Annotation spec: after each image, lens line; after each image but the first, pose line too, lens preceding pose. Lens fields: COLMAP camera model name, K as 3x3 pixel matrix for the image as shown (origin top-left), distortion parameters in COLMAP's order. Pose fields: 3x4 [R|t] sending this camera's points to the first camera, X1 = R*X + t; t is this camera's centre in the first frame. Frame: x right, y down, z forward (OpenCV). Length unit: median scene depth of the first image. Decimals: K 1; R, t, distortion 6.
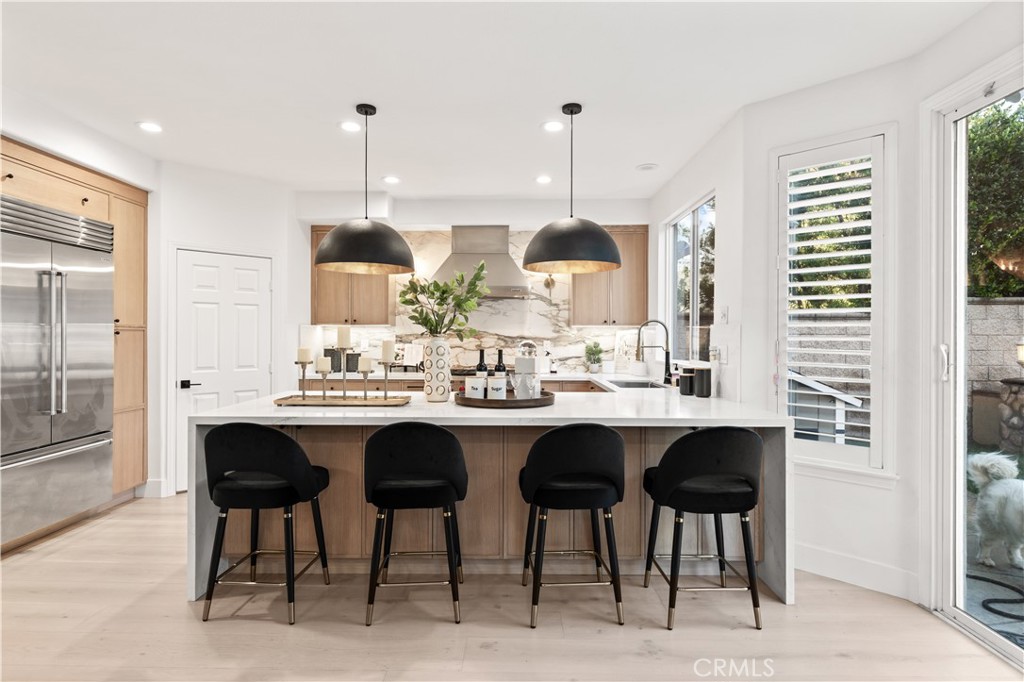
lens RADIAL K [[563.0, 0, 512.0], [0, 563.0, 341.0], [0, 0, 1]] dist [0.000626, 0.000012]
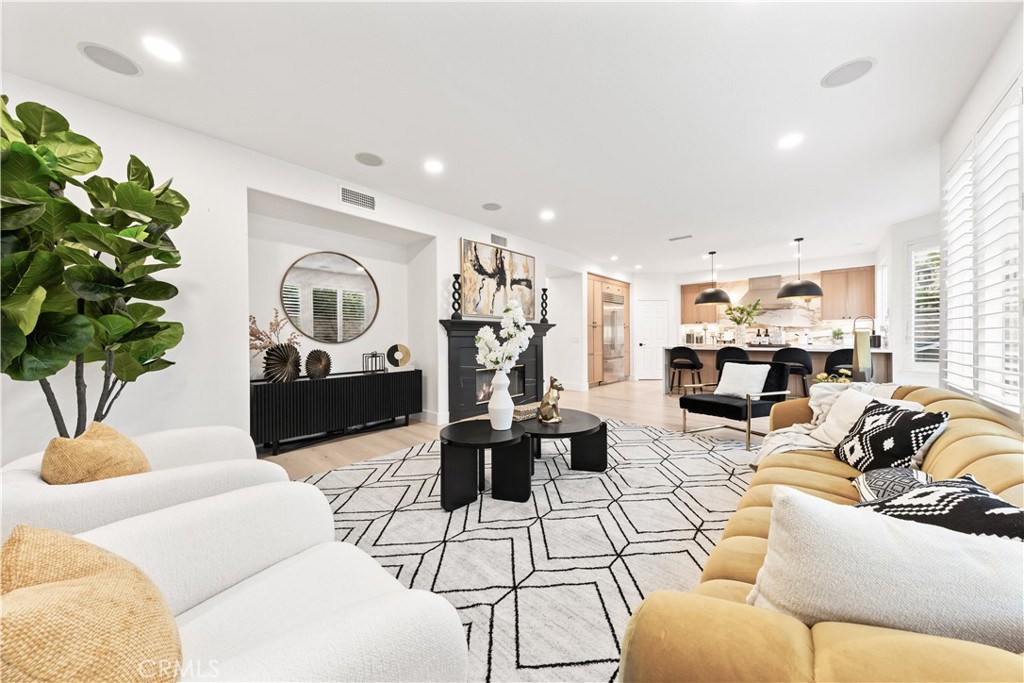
lens RADIAL K [[341.0, 0, 505.6], [0, 341.0, 339.2], [0, 0, 1]] dist [-0.000391, -0.000109]
pose [[0.737927, -0.004423, -0.674866, 0.158961], [0.004587, 0.999988, -0.001538, 0.060601], [0.674865, -0.001960, 0.737939, -1.100484]]
